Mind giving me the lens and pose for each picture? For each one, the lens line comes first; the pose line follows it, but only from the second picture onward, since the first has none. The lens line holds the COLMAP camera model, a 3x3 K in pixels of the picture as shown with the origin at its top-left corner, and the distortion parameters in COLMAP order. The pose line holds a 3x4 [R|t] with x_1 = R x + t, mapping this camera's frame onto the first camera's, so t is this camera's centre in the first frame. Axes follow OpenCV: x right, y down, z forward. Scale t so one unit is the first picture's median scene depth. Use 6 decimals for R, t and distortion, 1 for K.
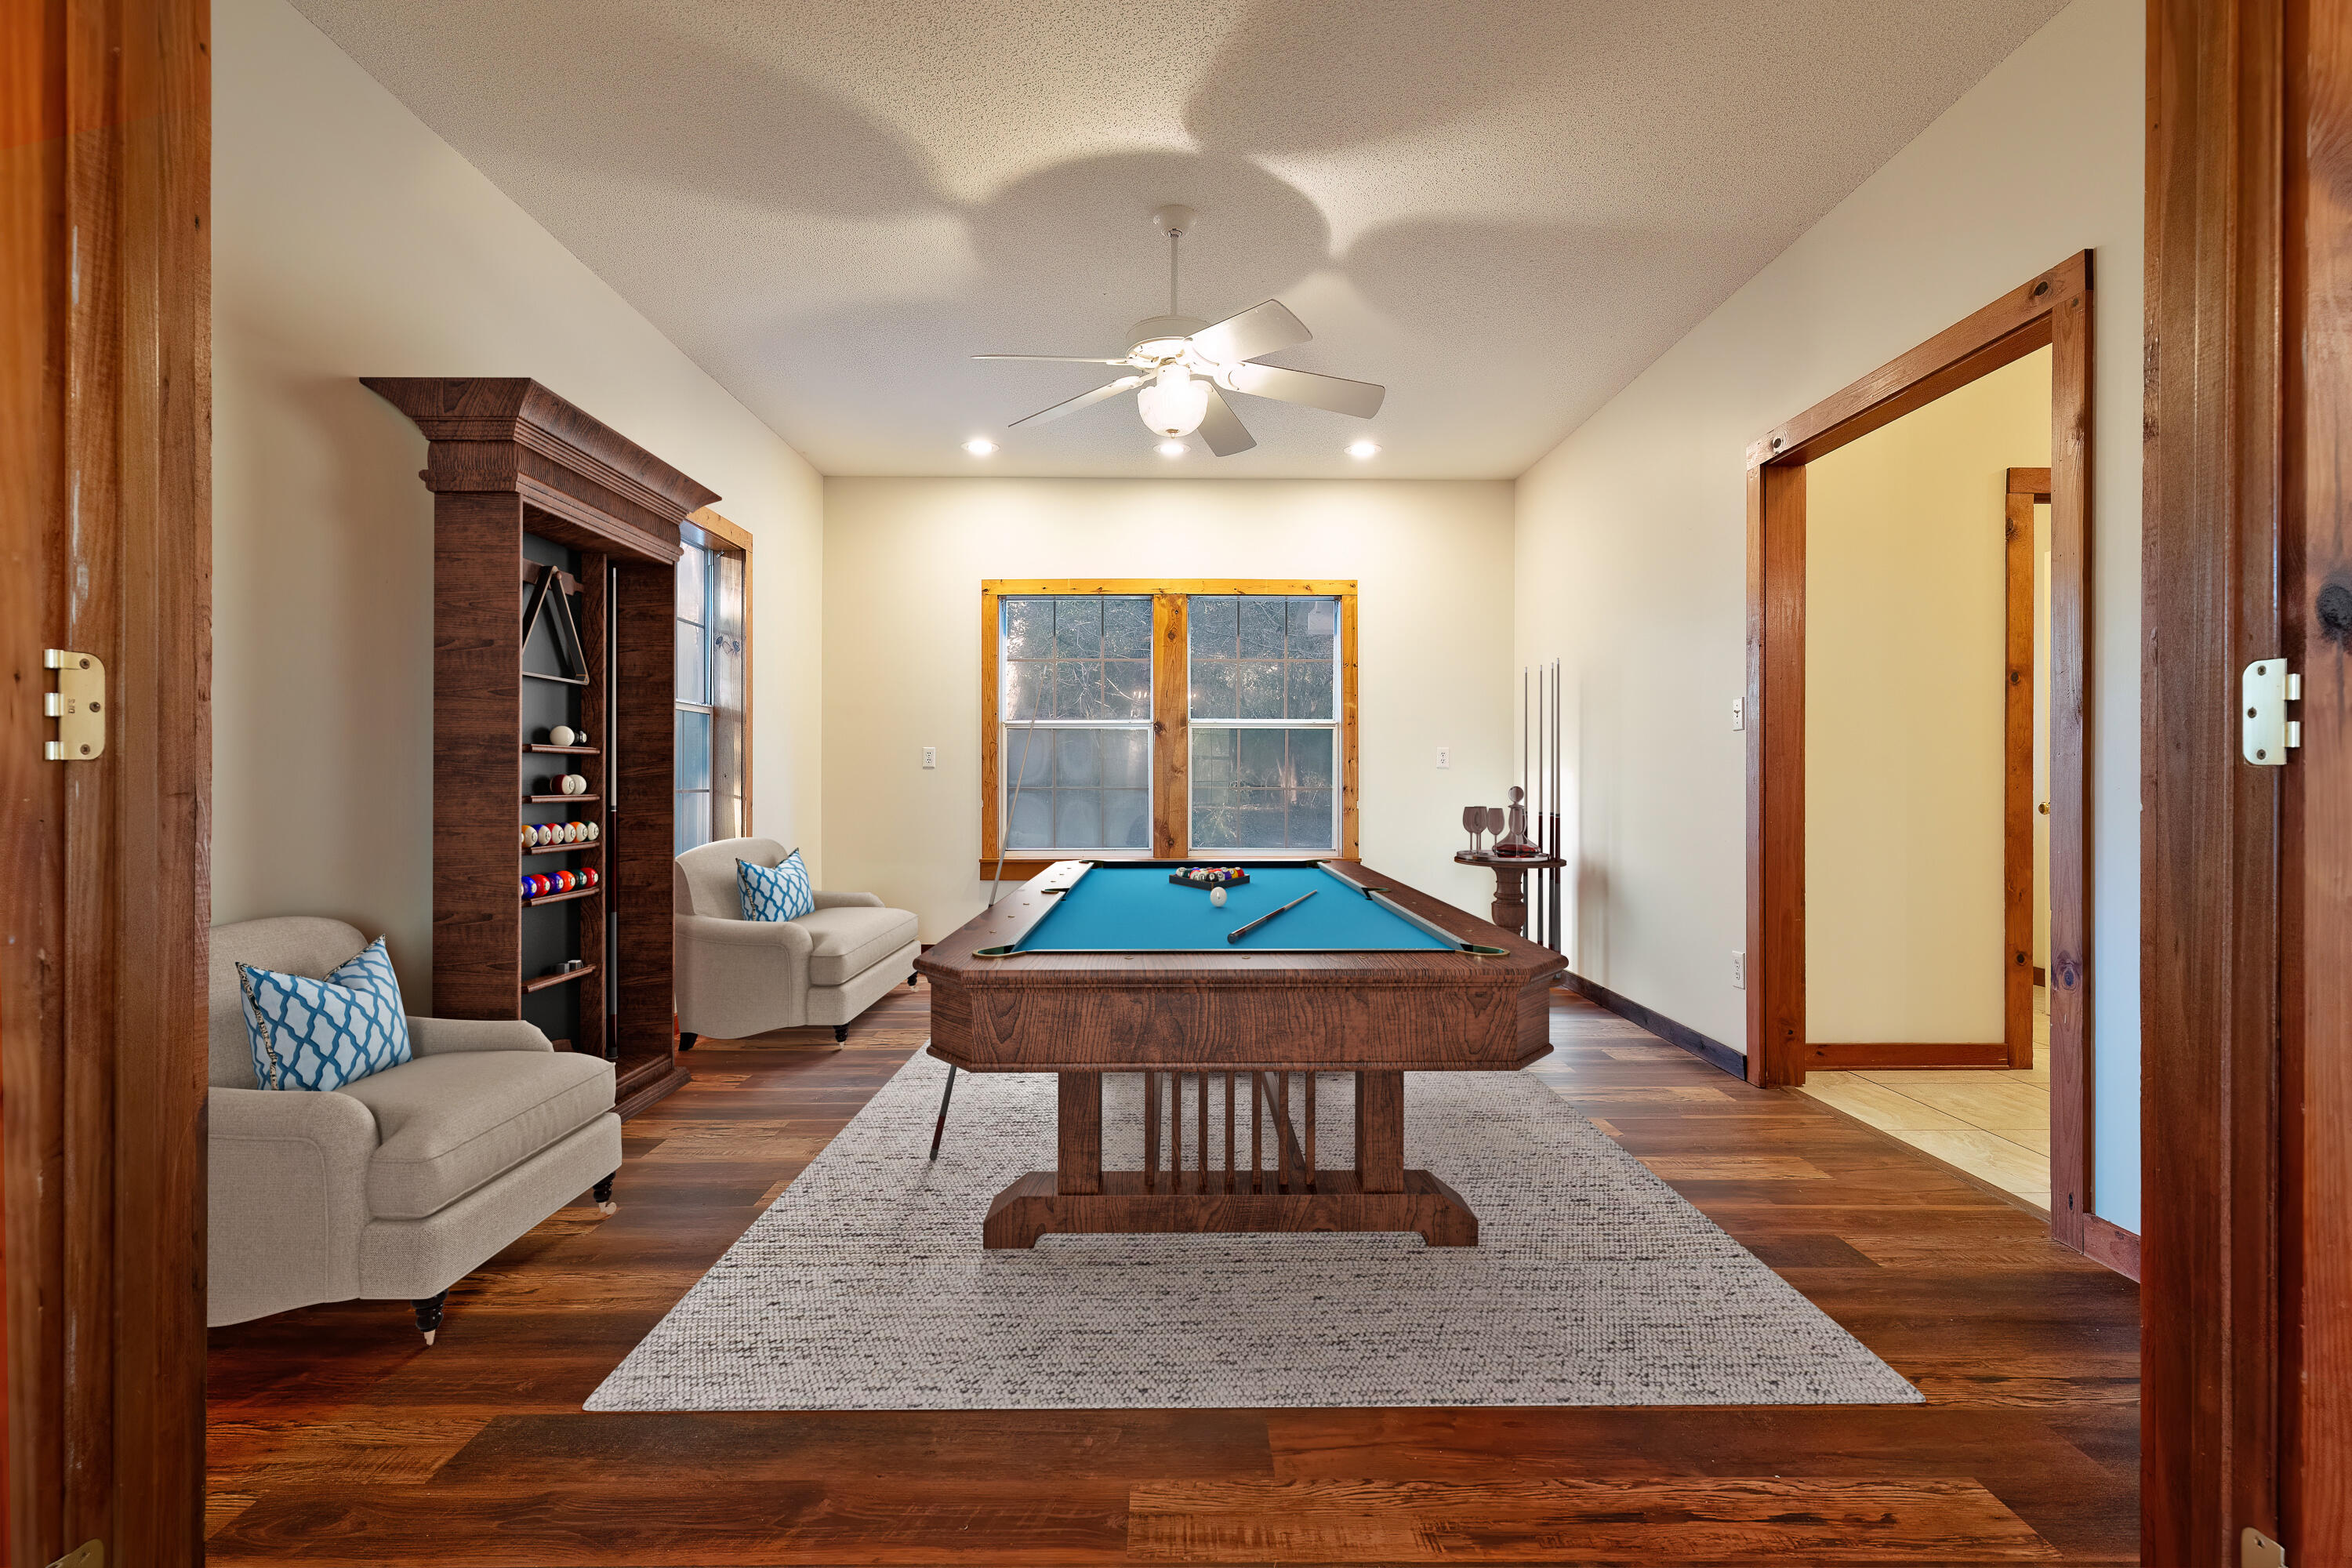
lens RADIAL K [[1129.7, 0, 1182.8], [0, 1129.7, 785.1], [0, 0, 1]] dist [0.002102, -0.001317]
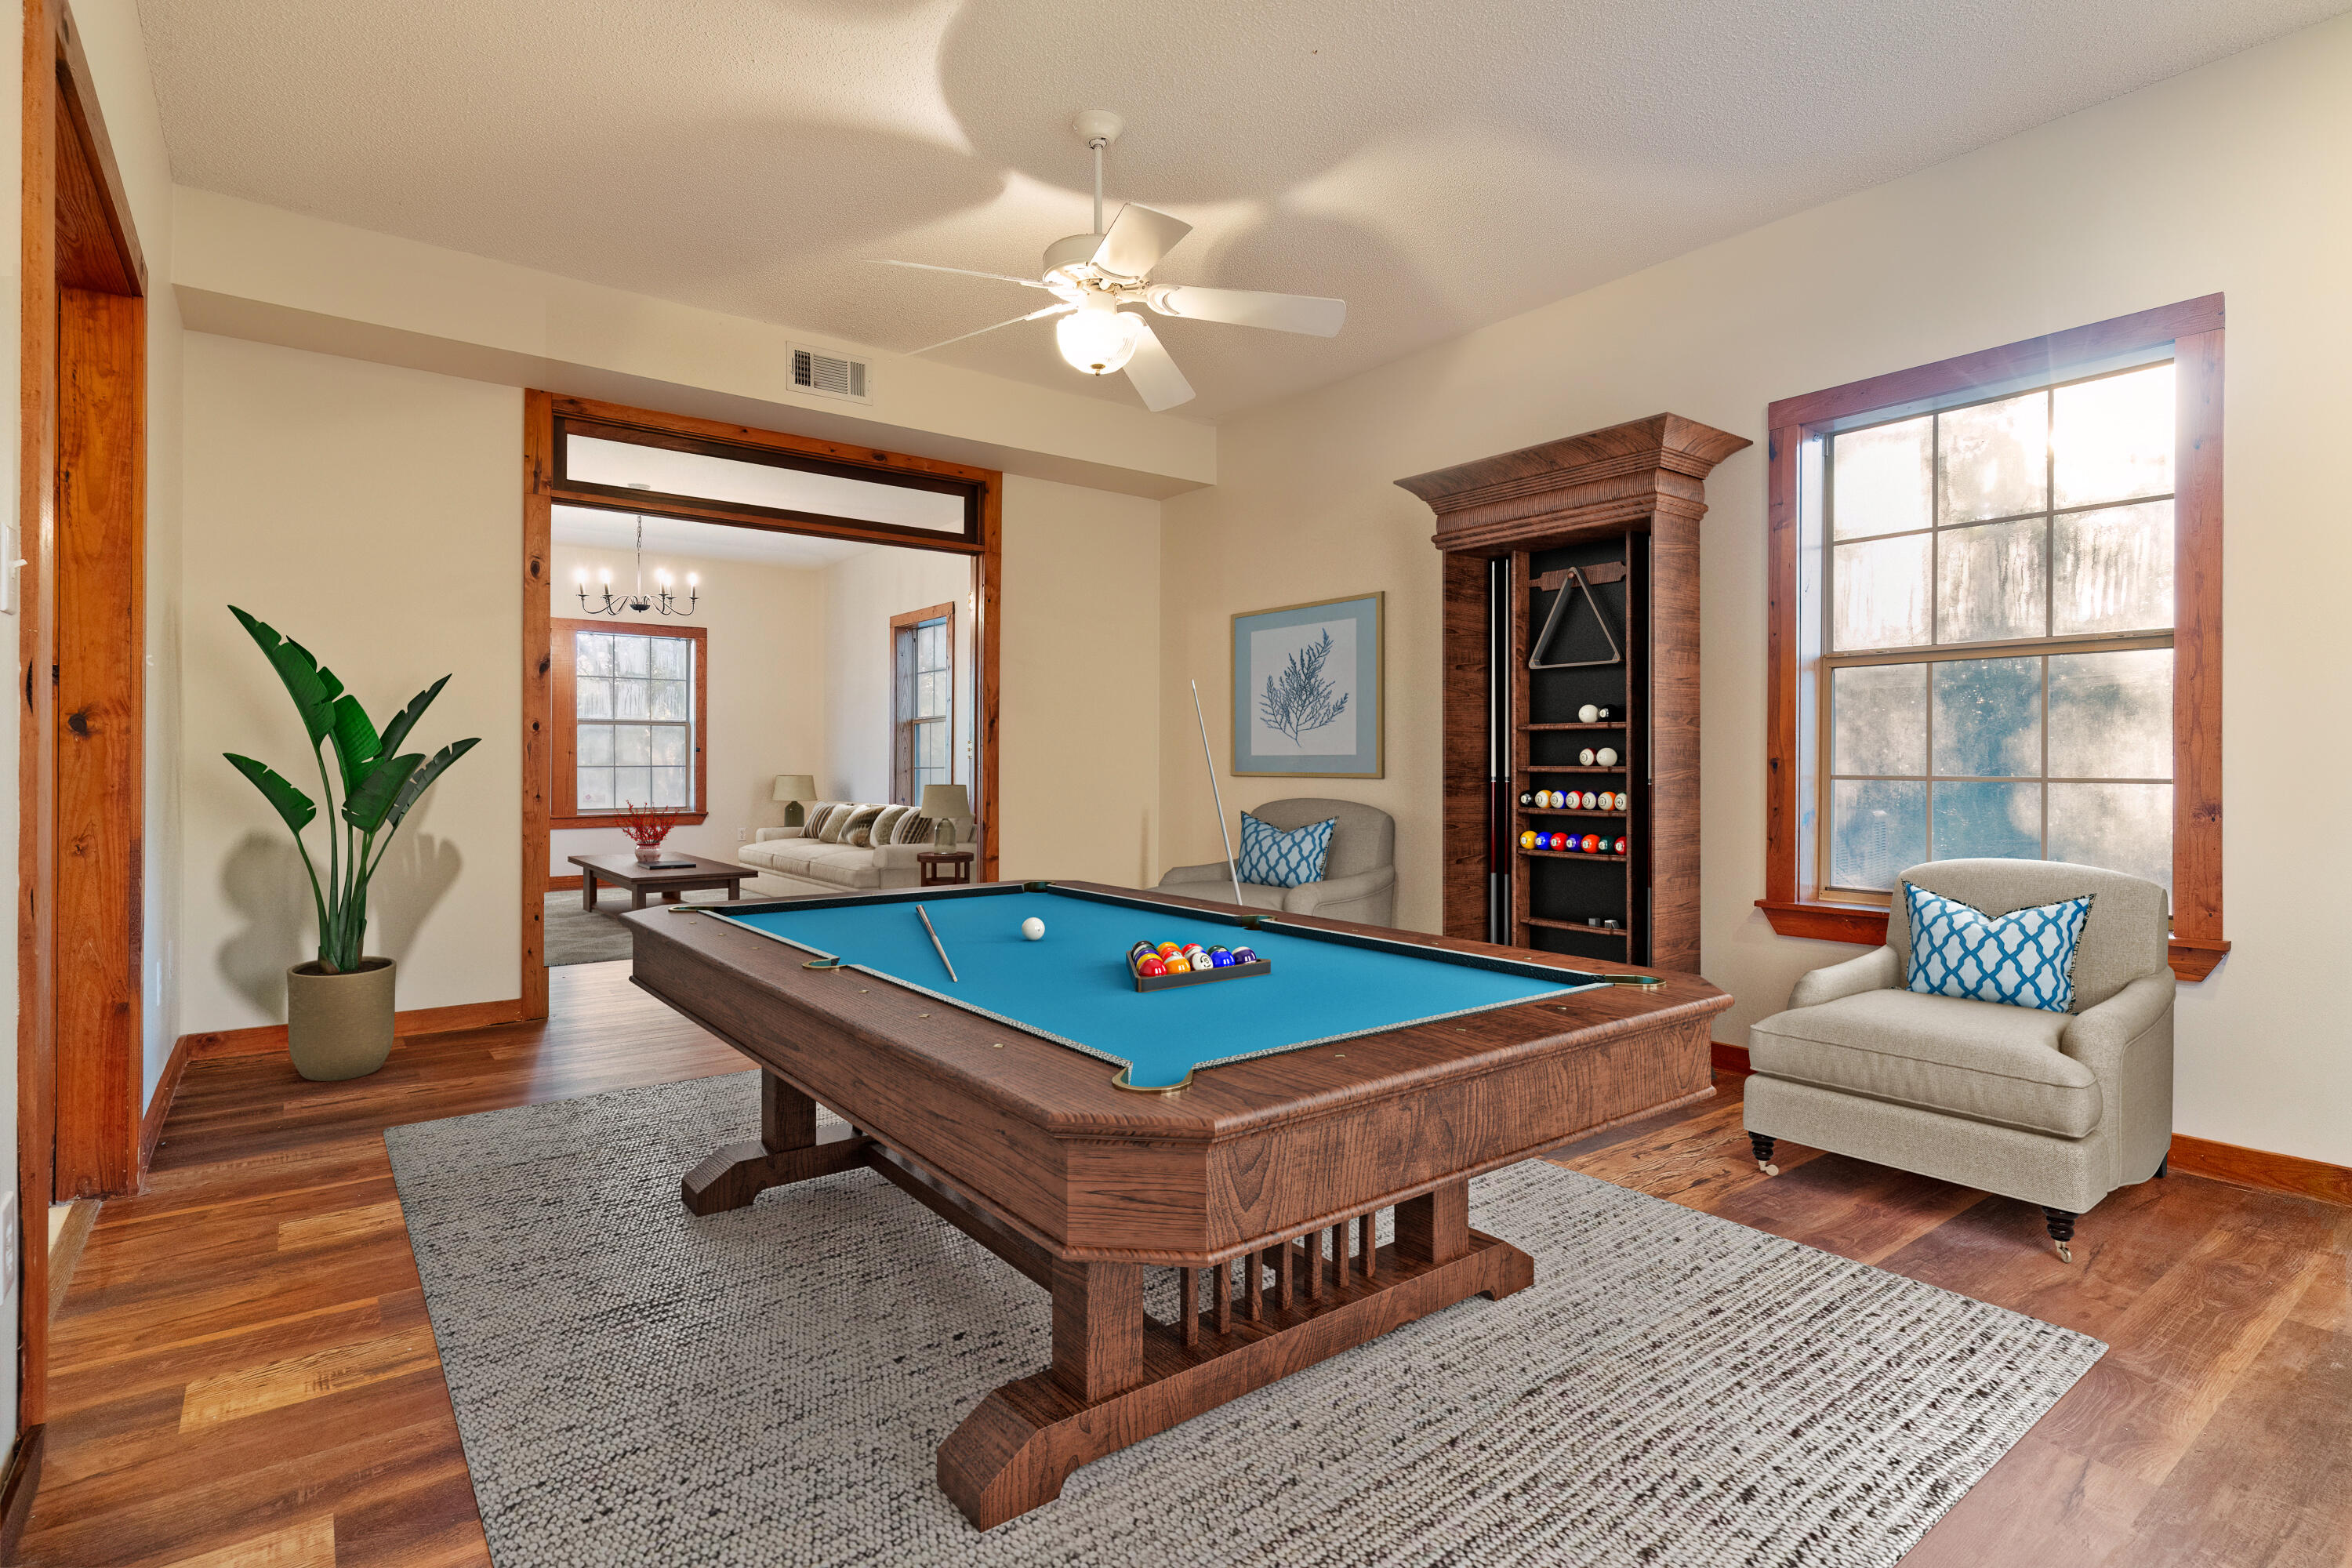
lens RADIAL K [[1129.7, 0, 1187.1], [0, 1129.7, 781.8], [0, 0, 1]] dist [0.002102, -0.001317]
pose [[-0.793032, 0.003484, -0.609170, 0.484287], [-0.004591, 0.999921, 0.011696, 0.012541], [0.609162, 0.012072, -0.792954, 1.970587]]
